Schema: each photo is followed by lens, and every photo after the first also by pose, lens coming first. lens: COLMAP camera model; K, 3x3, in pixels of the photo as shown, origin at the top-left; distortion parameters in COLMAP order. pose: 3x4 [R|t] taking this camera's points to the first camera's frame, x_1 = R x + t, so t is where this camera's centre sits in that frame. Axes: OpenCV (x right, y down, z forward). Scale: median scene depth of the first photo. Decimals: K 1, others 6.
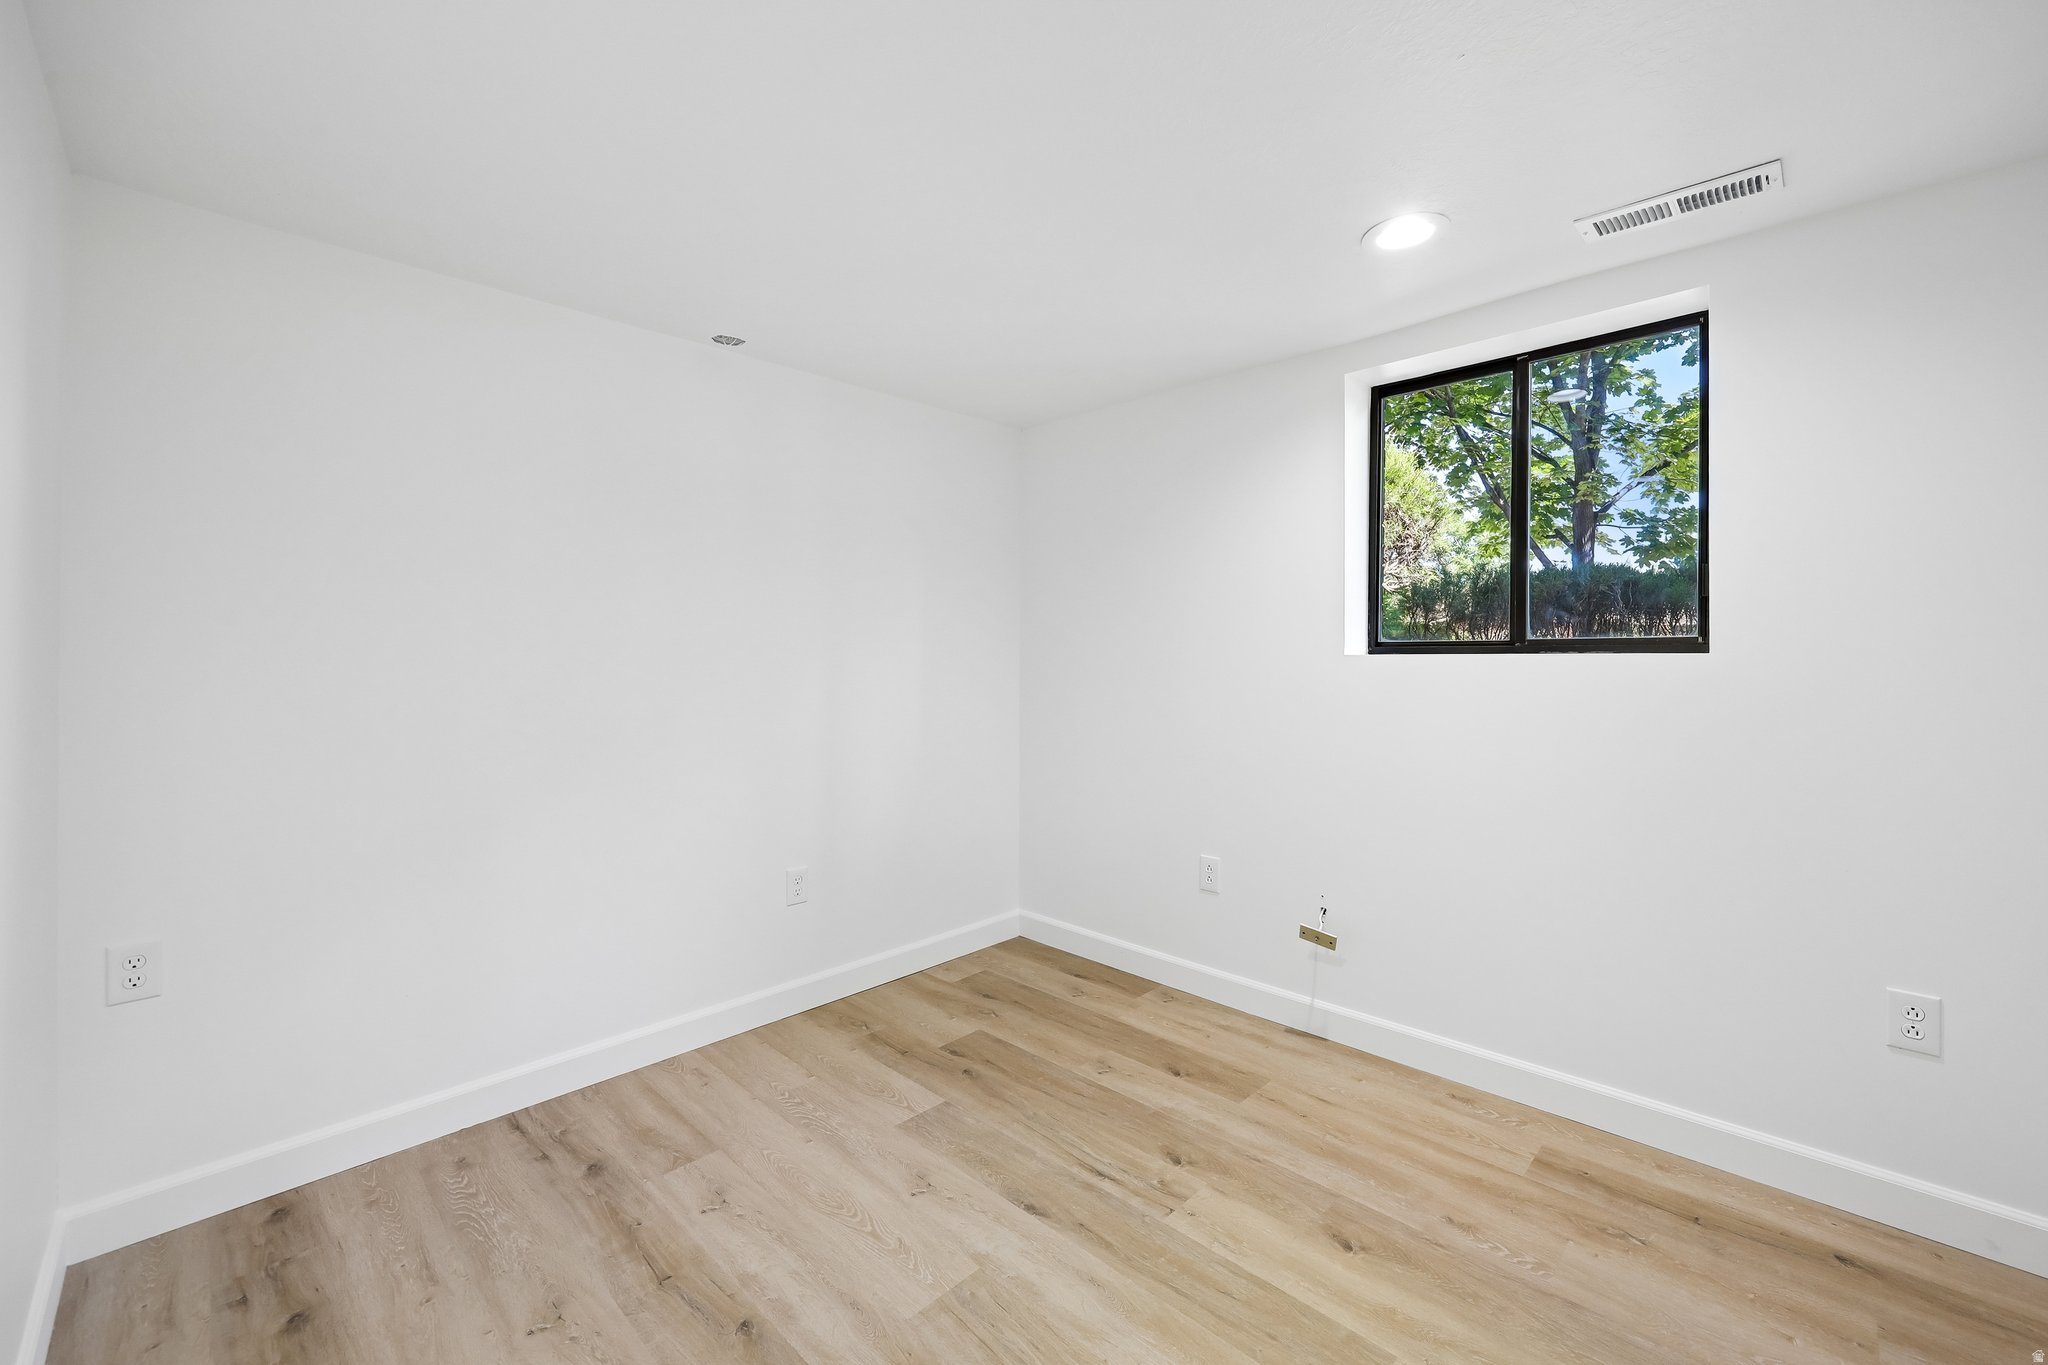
lens RADIAL K [[834.8, 0, 1025.3], [0, 834.8, 682.3], [0, 0, 1]] dist [-0.007024, 0.000086]
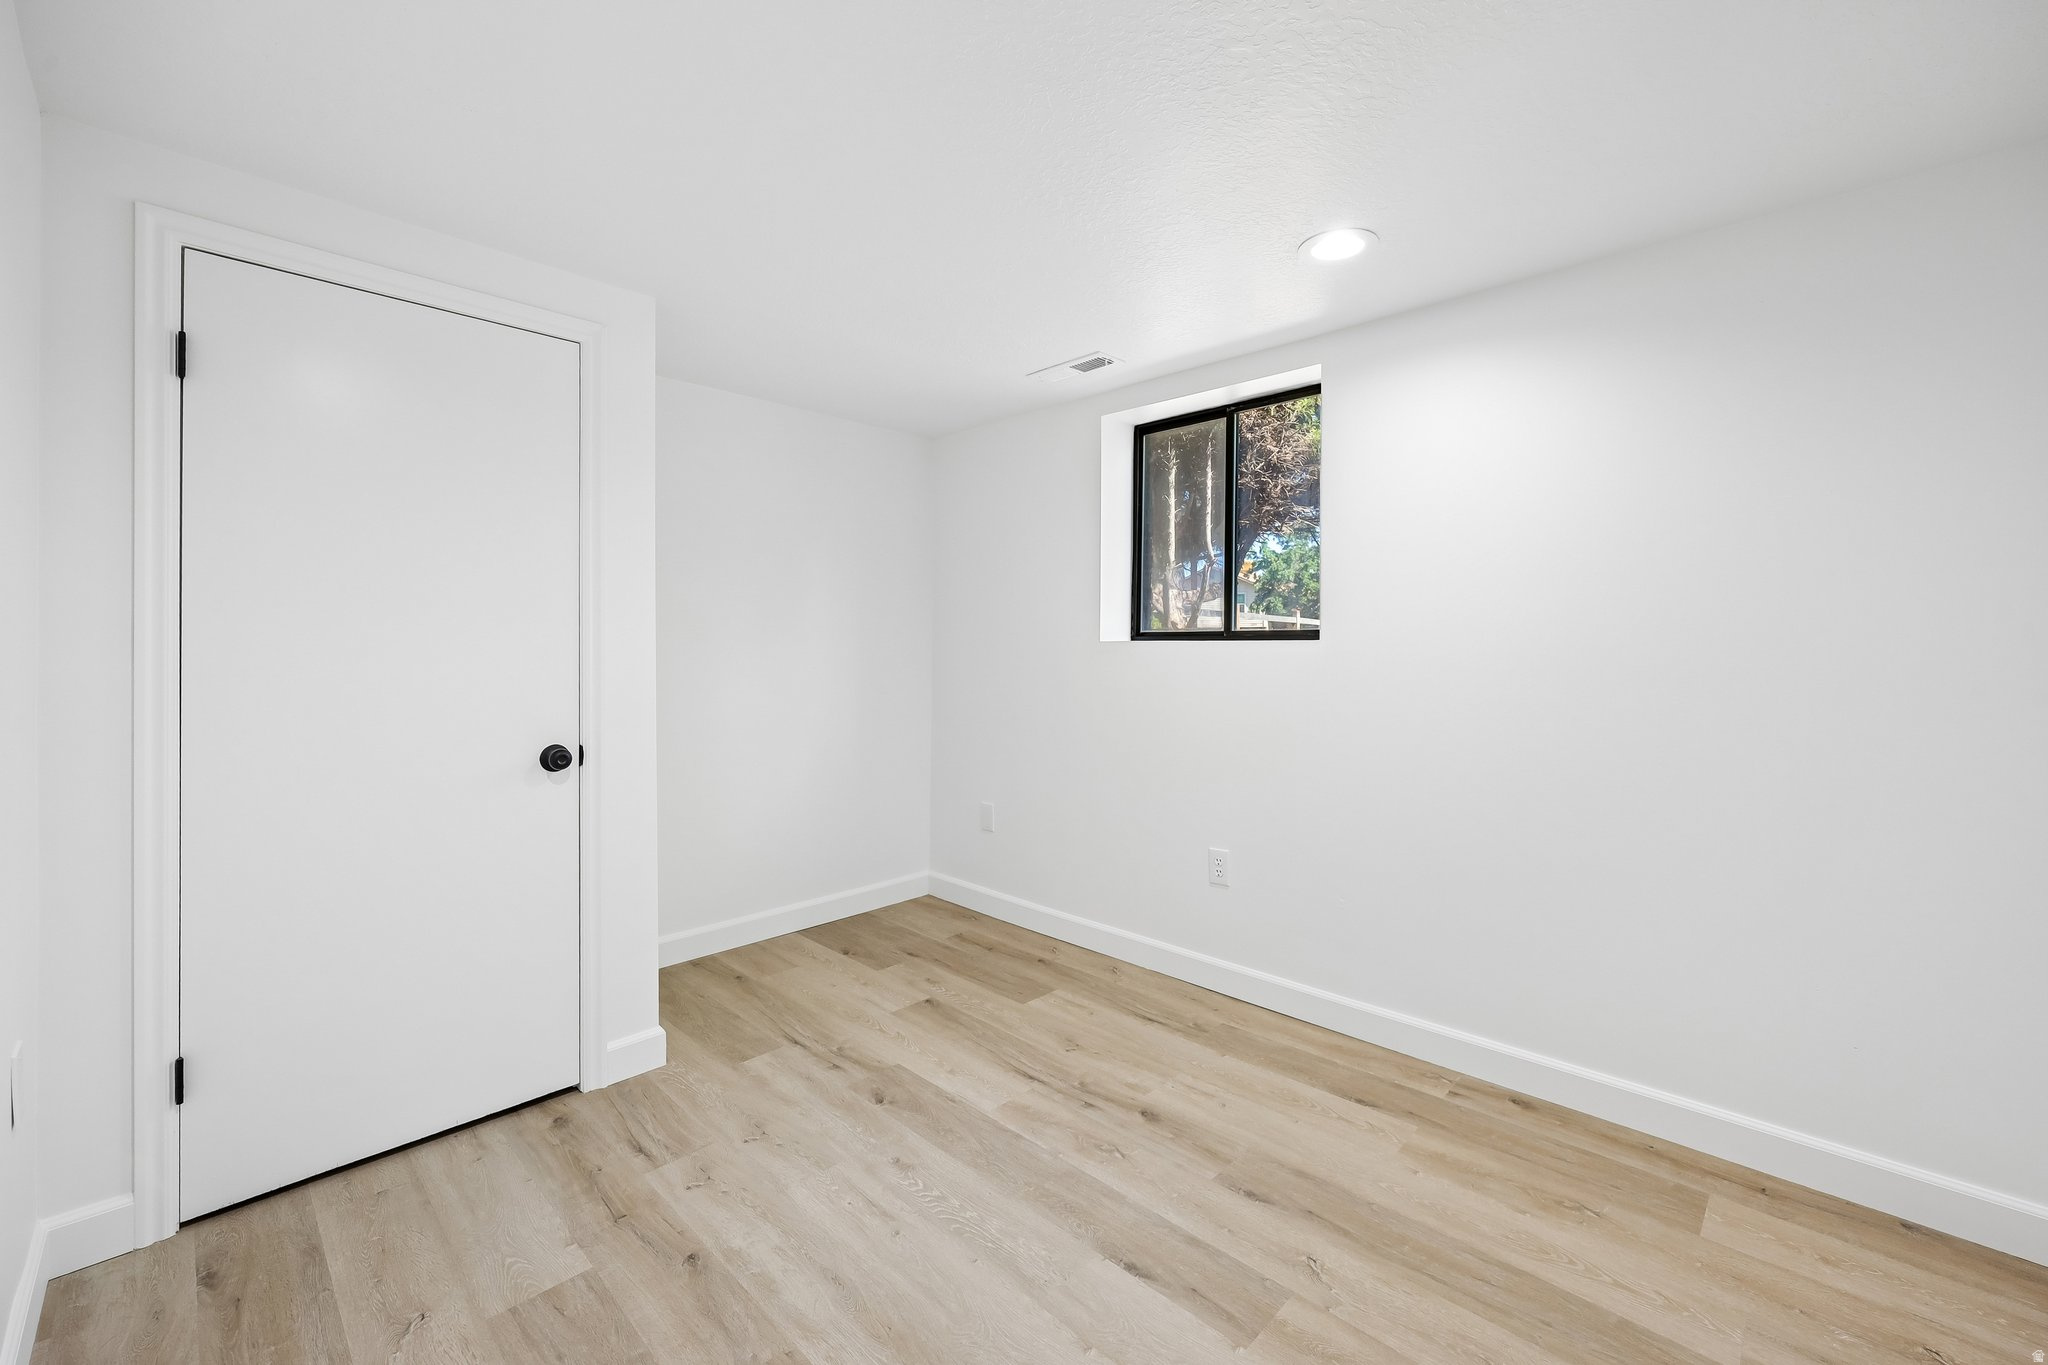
lens RADIAL K [[834.8, 0, 1028.0], [0, 834.8, 668.6], [0, 0, 1]] dist [-0.007024, 0.000086]
pose [[0.999992, 0.001983, 0.003457, 0.089771], [-0.001973, 0.999994, -0.002903, 0.003816], [-0.003463, 0.002896, 0.999990, -0.085205]]
